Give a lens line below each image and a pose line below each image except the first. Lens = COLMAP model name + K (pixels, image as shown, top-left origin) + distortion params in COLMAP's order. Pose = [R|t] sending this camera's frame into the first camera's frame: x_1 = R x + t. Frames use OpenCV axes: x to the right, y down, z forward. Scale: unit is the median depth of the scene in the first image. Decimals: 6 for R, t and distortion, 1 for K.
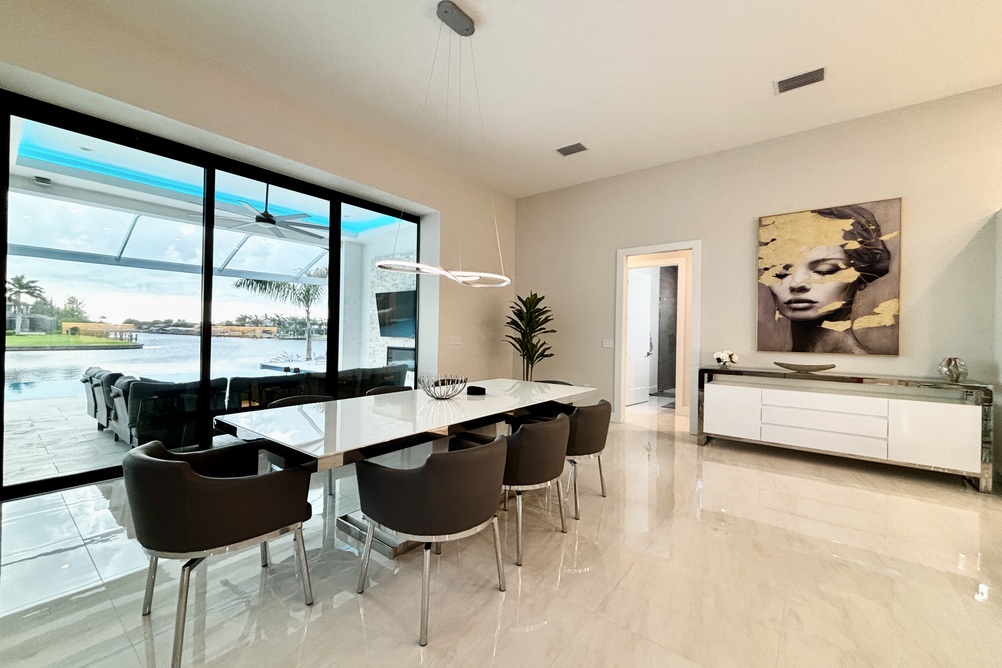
lens RADIAL K [[406.2, 0, 500.0], [0, 406.2, 332.6], [0, 0, 1]] dist [0.000991, -0.000088]
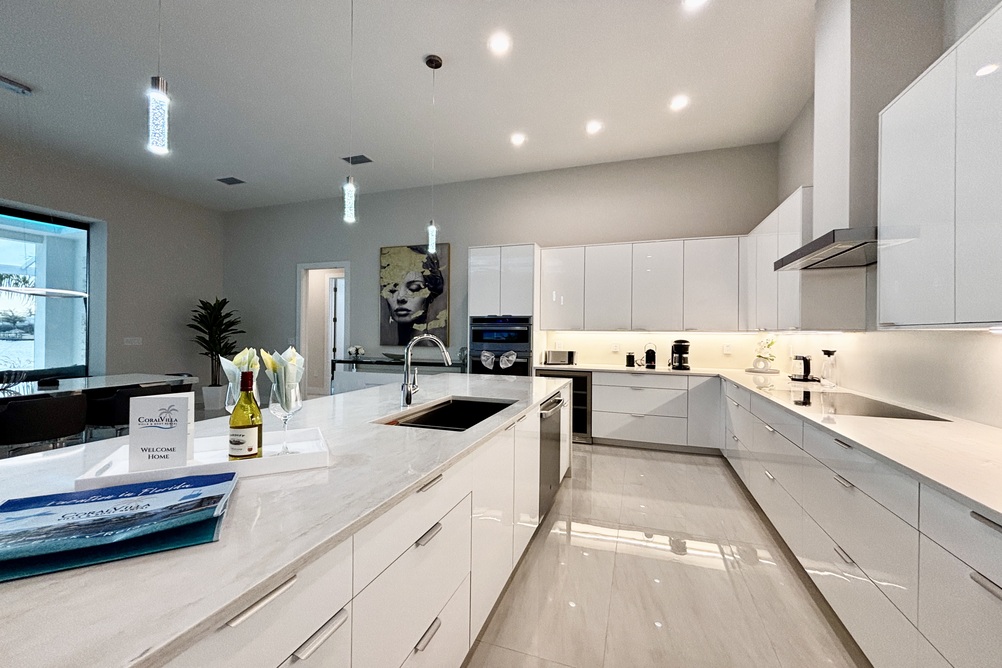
lens RADIAL K [[406.2, 0, 501.7], [0, 406.2, 332.9], [0, 0, 1]] dist [0.000991, -0.000088]
pose [[0.943616, -0.009217, 0.330914, 0.598580], [0.007857, 0.999954, 0.005449, -0.001768], [-0.330949, -0.002542, 0.943645, -0.449219]]
